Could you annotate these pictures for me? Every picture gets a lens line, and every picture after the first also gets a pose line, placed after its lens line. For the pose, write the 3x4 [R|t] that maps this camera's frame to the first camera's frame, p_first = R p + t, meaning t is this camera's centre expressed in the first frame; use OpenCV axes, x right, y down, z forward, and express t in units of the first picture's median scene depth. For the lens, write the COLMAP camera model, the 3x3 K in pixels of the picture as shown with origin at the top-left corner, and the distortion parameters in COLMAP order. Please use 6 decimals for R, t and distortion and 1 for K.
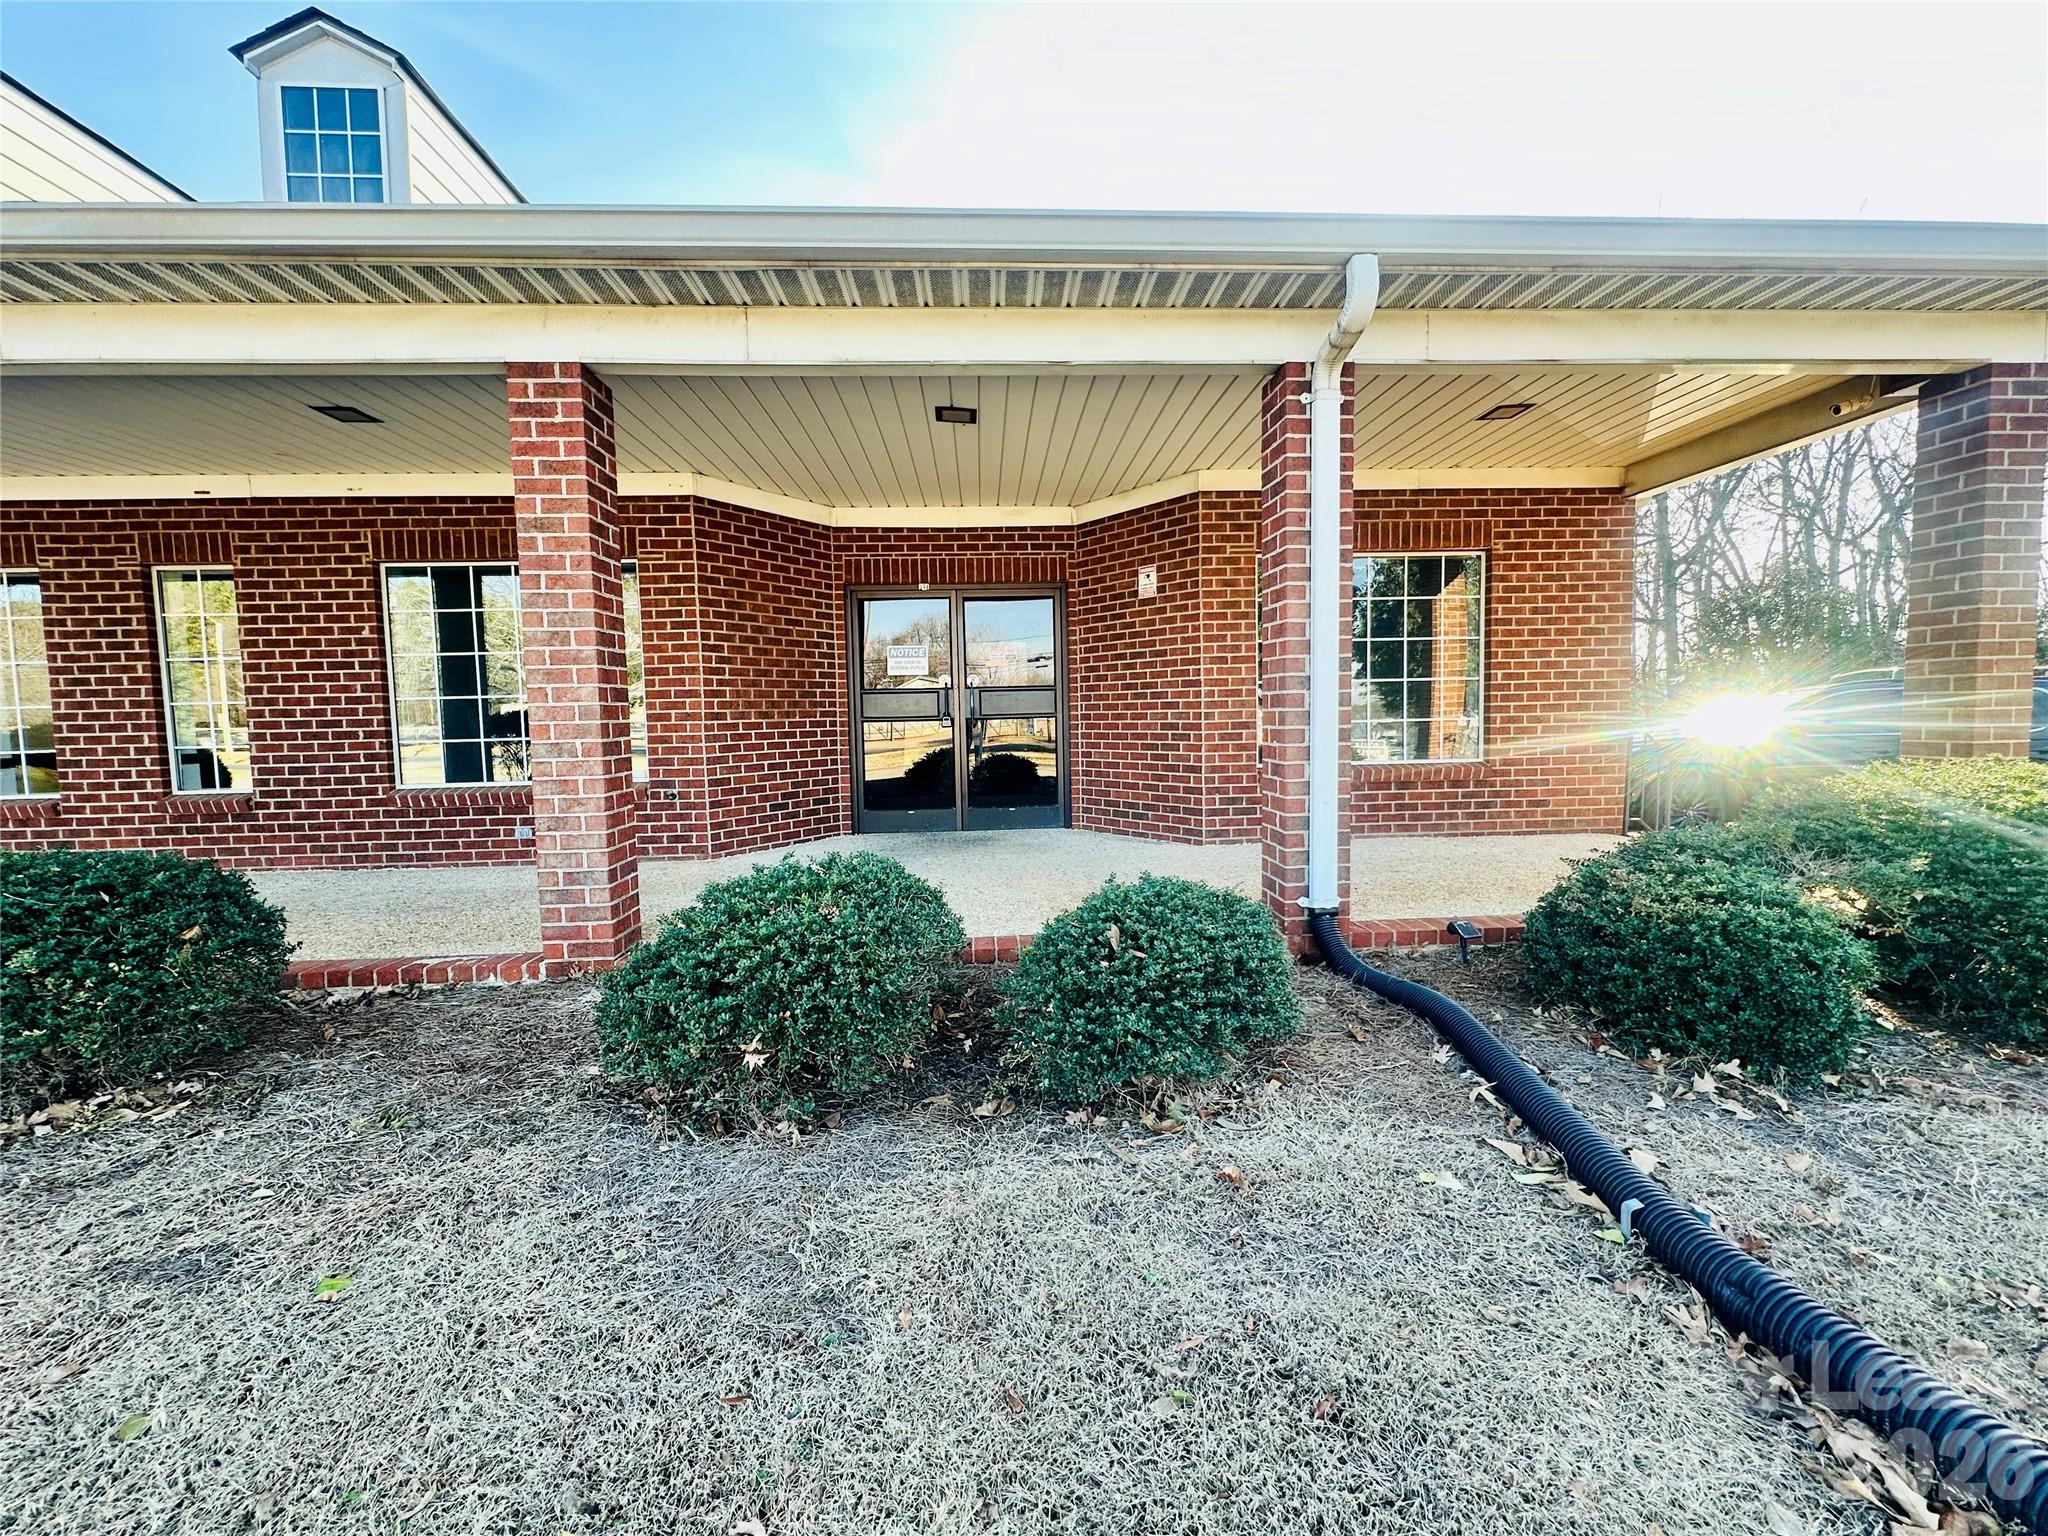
lens RADIAL K [[816.3, 0, 1024.9], [0, 816.3, 768.9], [0, 0, 1]] dist [-0.003702, 0.001008]
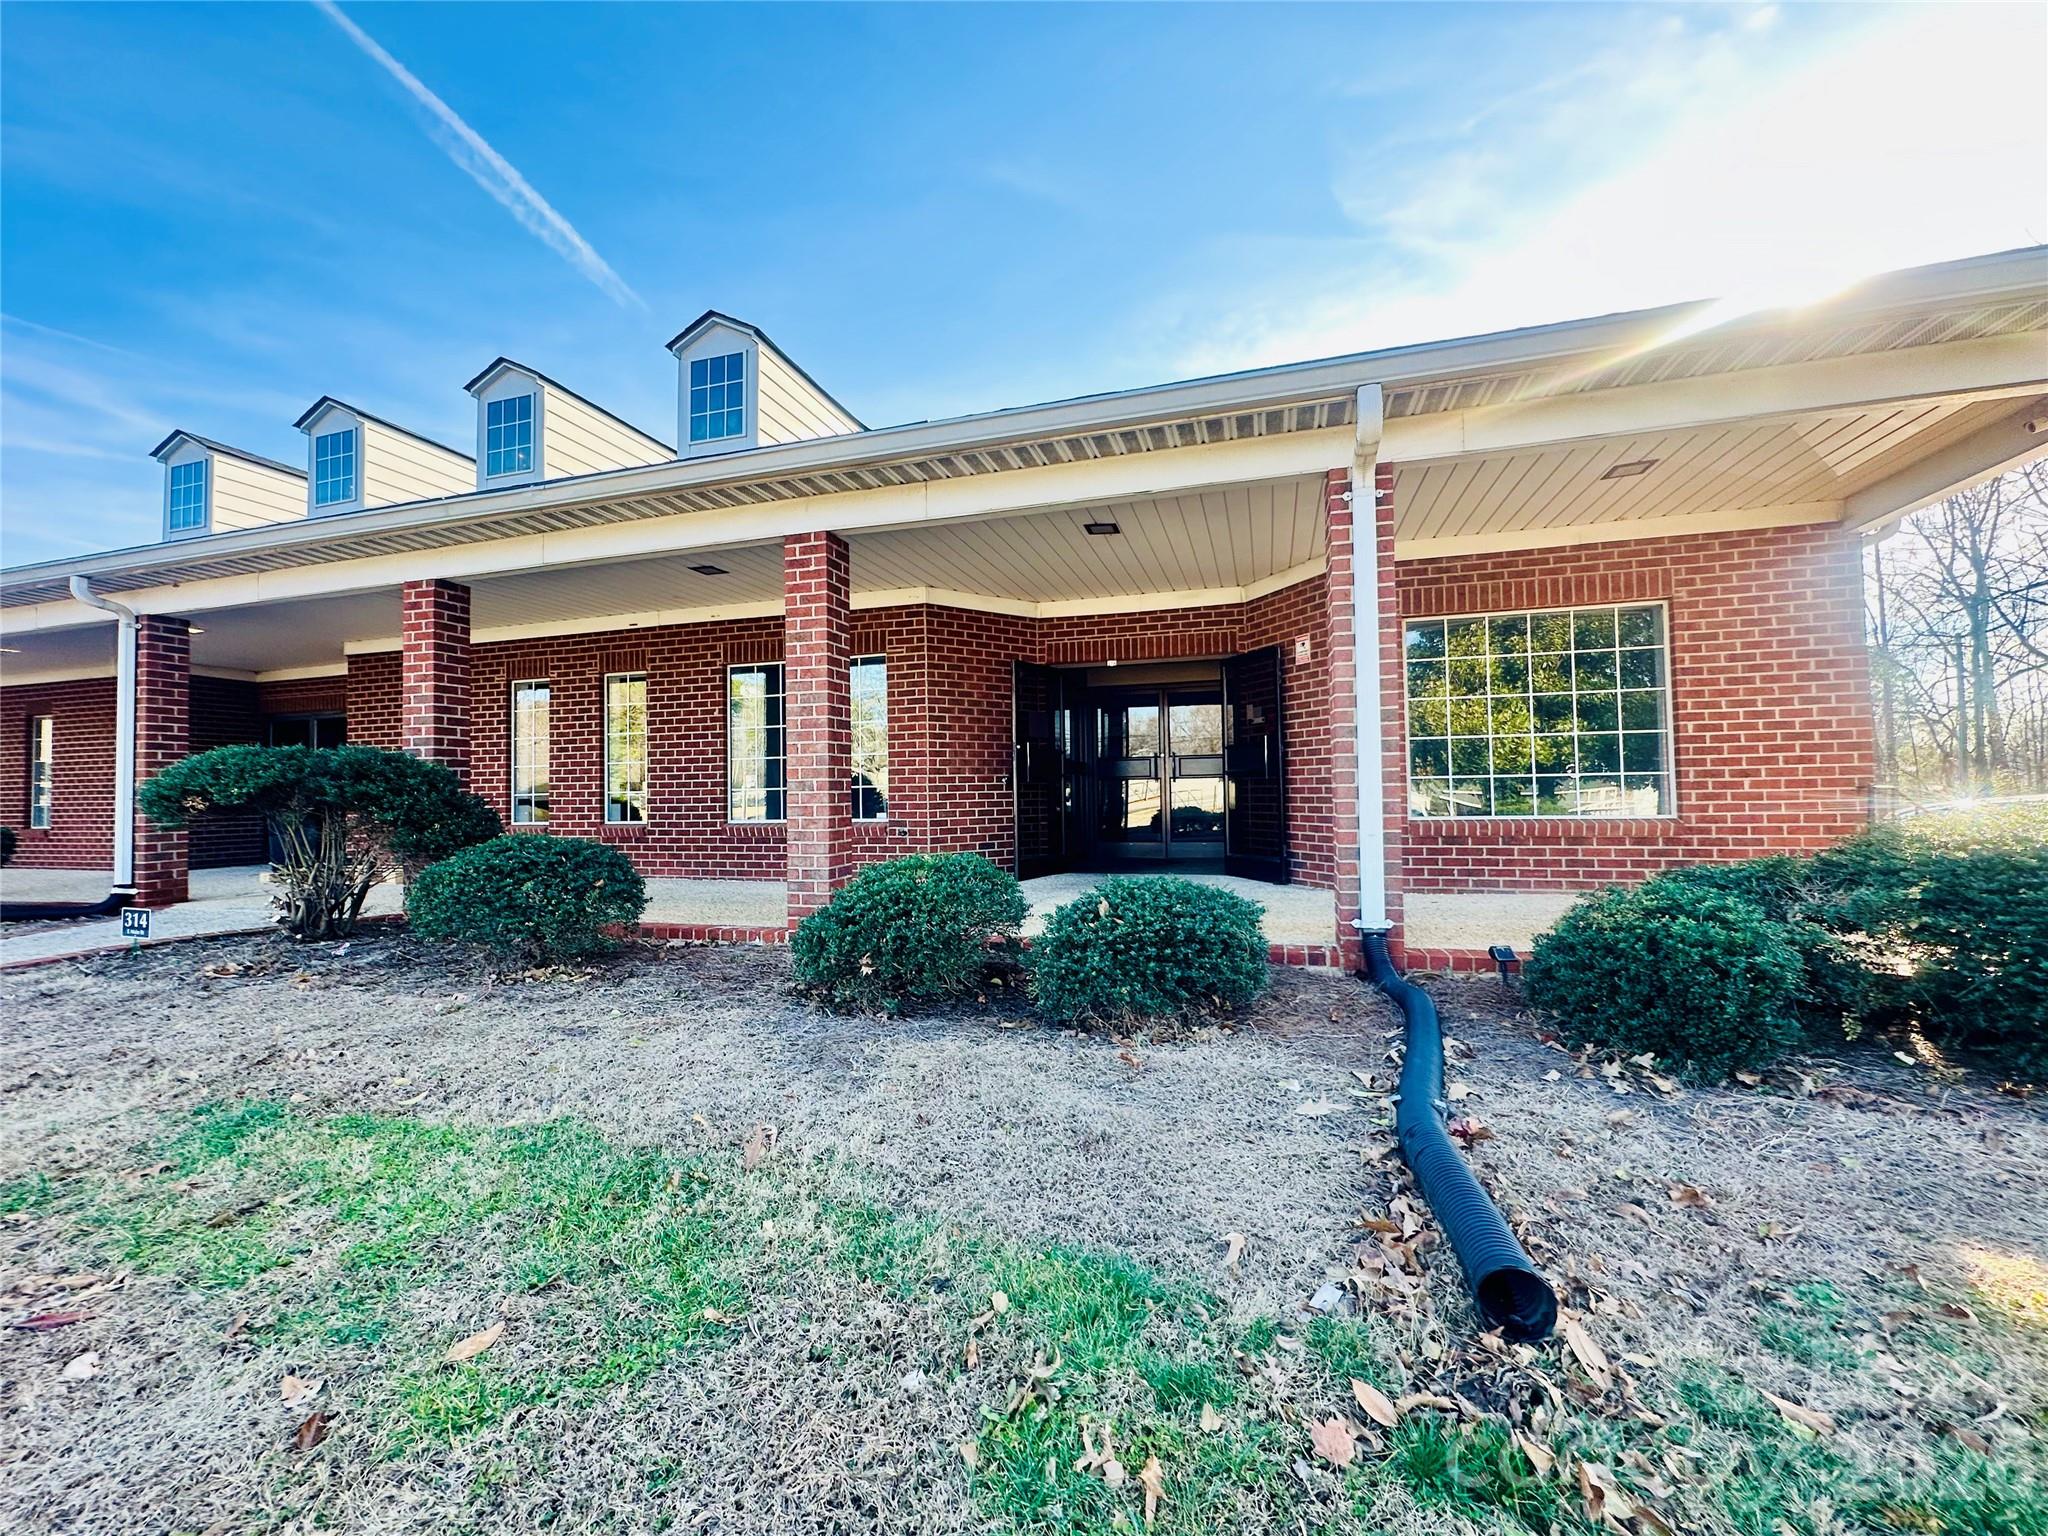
lens RADIAL K [[816.3, 0, 1024.9], [0, 816.3, 768.9], [0, 0, 1]] dist [-0.003702, 0.001008]
pose [[0.941169, -0.003306, -0.337920, 0.189674], [-0.026616, 0.996121, -0.083878, 0.036792], [0.336886, 0.087937, 0.937430, -0.156987]]
